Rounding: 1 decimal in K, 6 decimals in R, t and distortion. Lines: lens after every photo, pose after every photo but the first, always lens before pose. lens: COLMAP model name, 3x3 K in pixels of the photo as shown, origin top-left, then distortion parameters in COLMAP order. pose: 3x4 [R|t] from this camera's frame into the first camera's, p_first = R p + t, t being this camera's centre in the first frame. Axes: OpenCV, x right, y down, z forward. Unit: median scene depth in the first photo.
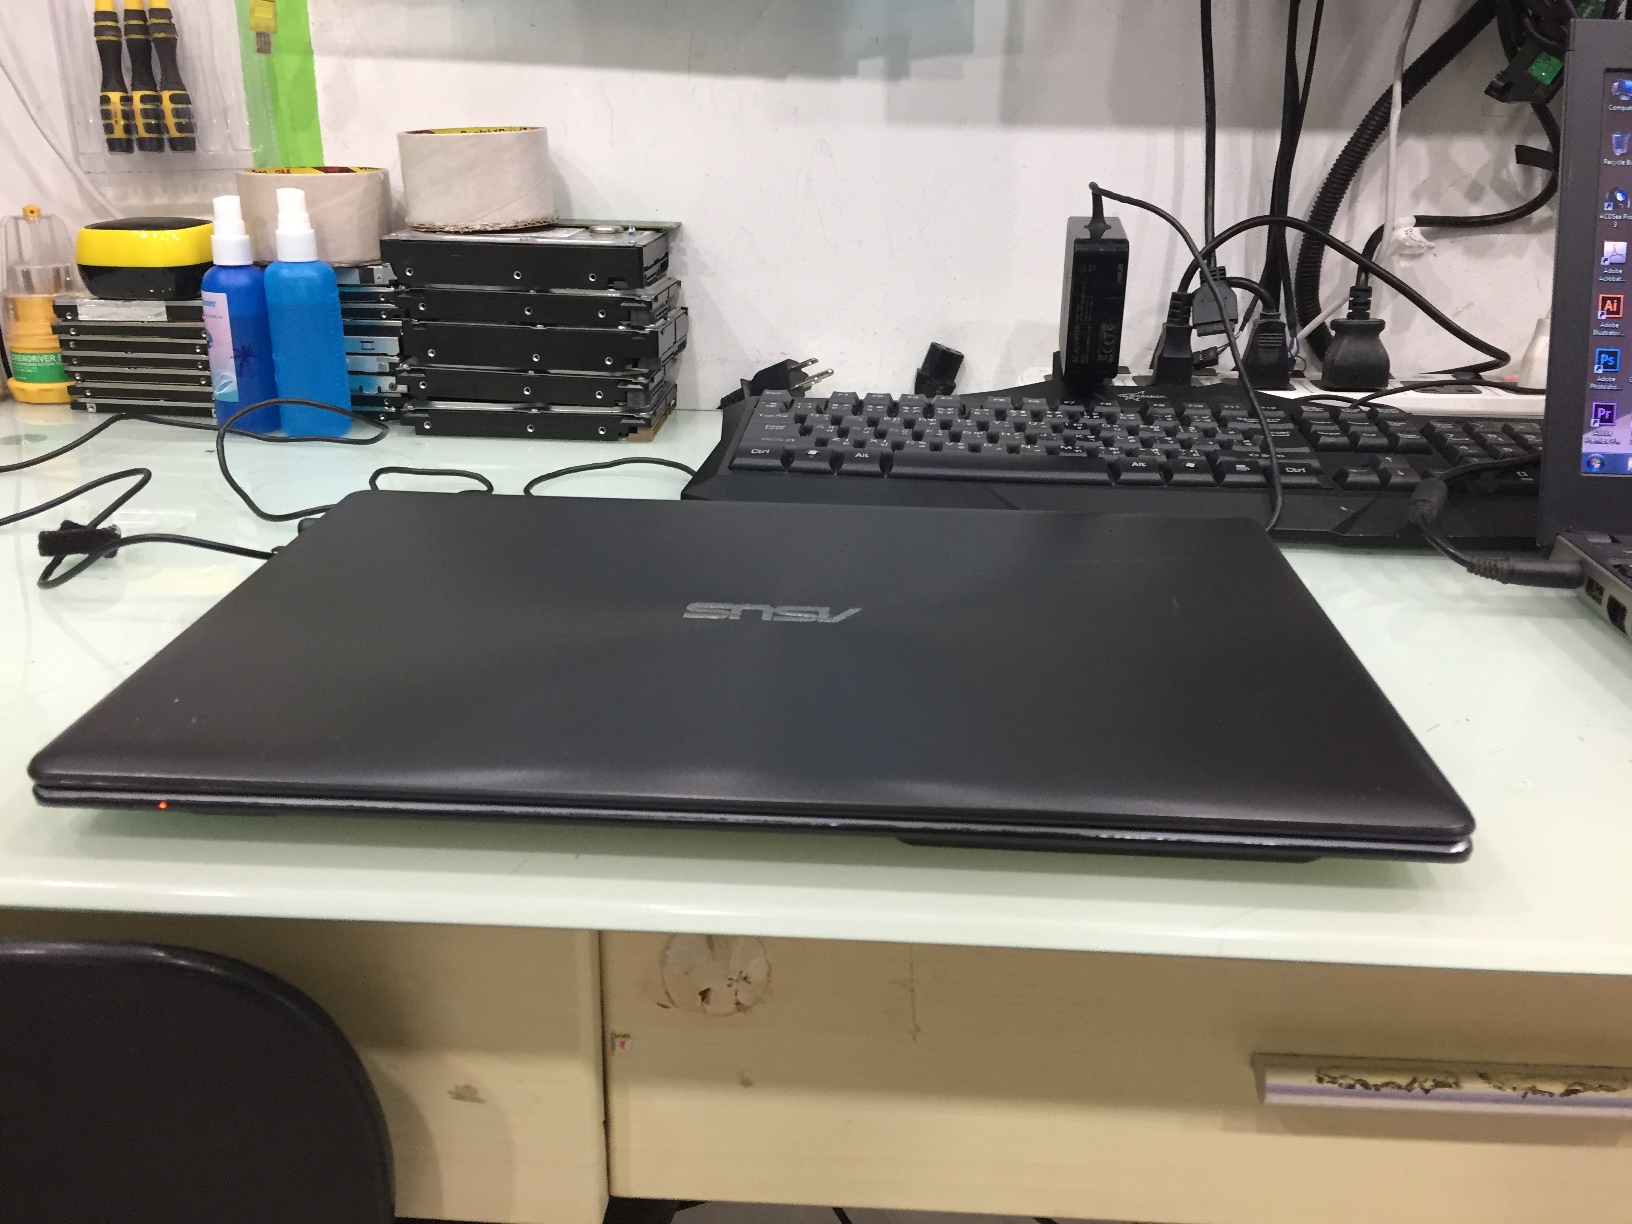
lens RADIAL K [[1434.1, 0, 814.3], [0, 1434.1, 606.9], [0, 0, 1]] dist [0.067791, -0.113847]
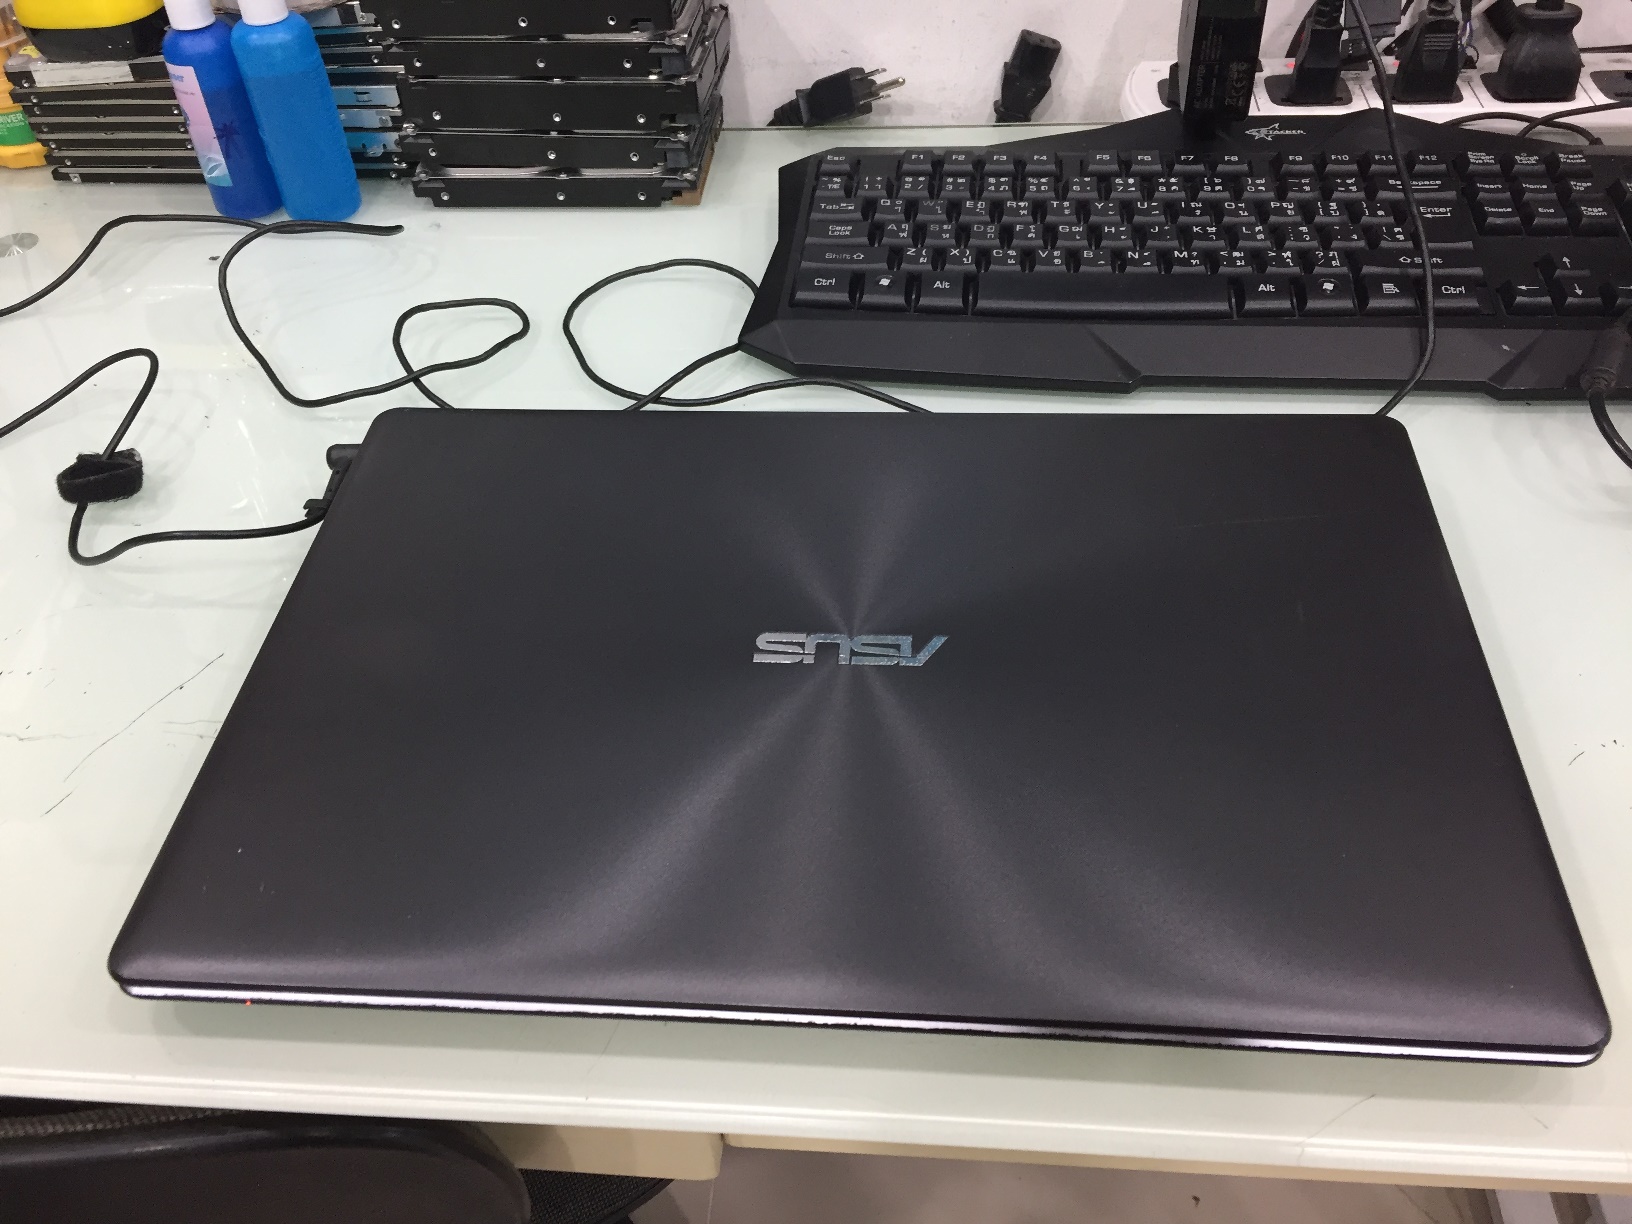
lens RADIAL K [[1434.1, 0, 809.7], [0, 1434.1, 627.5], [0, 0, 1]] dist [0.067791, -0.113847]
pose [[0.997278, -0.031278, -0.066774, 0.004470], [0.055017, 0.918569, 0.391412, -0.218754], [0.049094, -0.394021, 0.917790, 0.096920]]
